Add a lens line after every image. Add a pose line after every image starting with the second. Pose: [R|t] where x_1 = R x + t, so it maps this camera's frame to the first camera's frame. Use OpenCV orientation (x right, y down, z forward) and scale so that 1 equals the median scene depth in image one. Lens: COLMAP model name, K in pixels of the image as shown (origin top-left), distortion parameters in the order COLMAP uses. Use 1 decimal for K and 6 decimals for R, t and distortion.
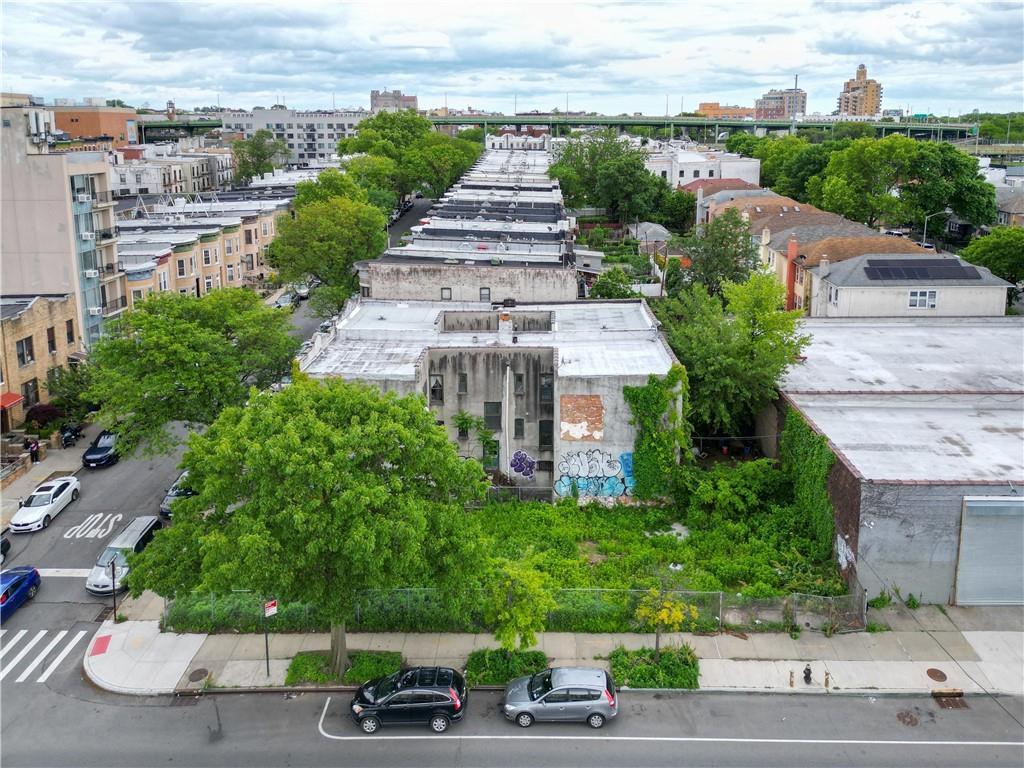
lens RADIAL K [[732.5, 0, 524.0], [0, 732.5, 358.0], [0, 0, 1]] dist [0.103552, -0.111906]
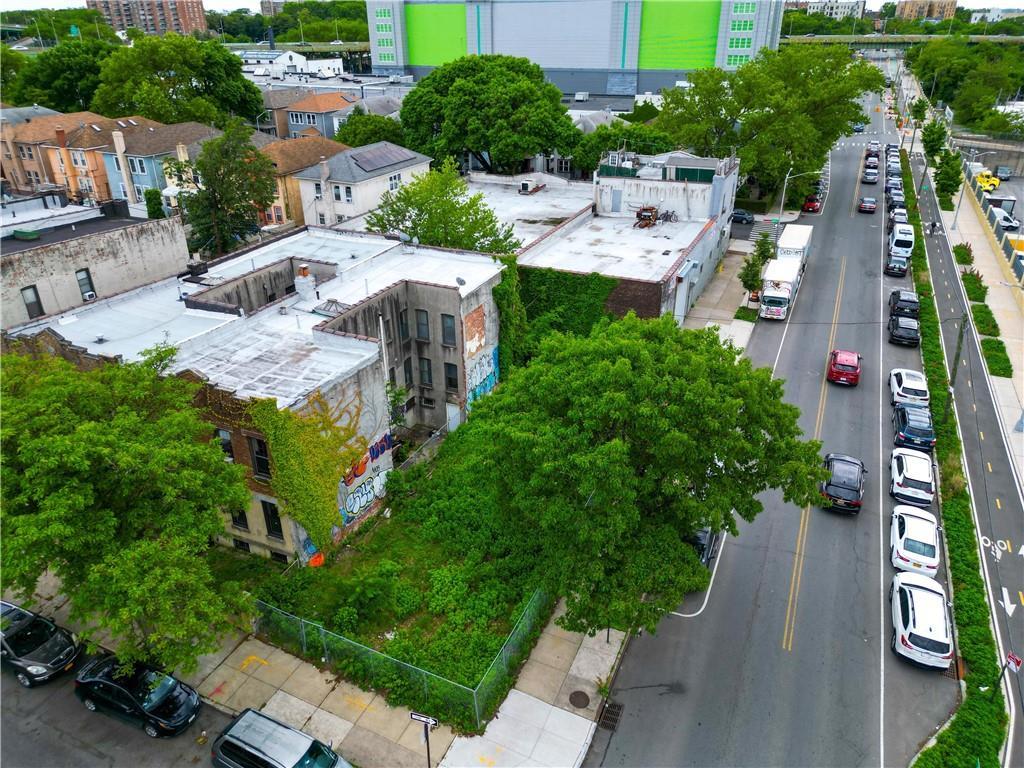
lens RADIAL K [[732.5, 0, 524.0], [0, 732.5, 358.0], [0, 0, 1]] dist [0.103552, -0.111906]
pose [[0.396681, -0.378527, 0.836278, -0.523319], [0.268414, 0.919035, 0.288665, -0.111559], [-0.877837, 0.109961, 0.466166, 0.300018]]
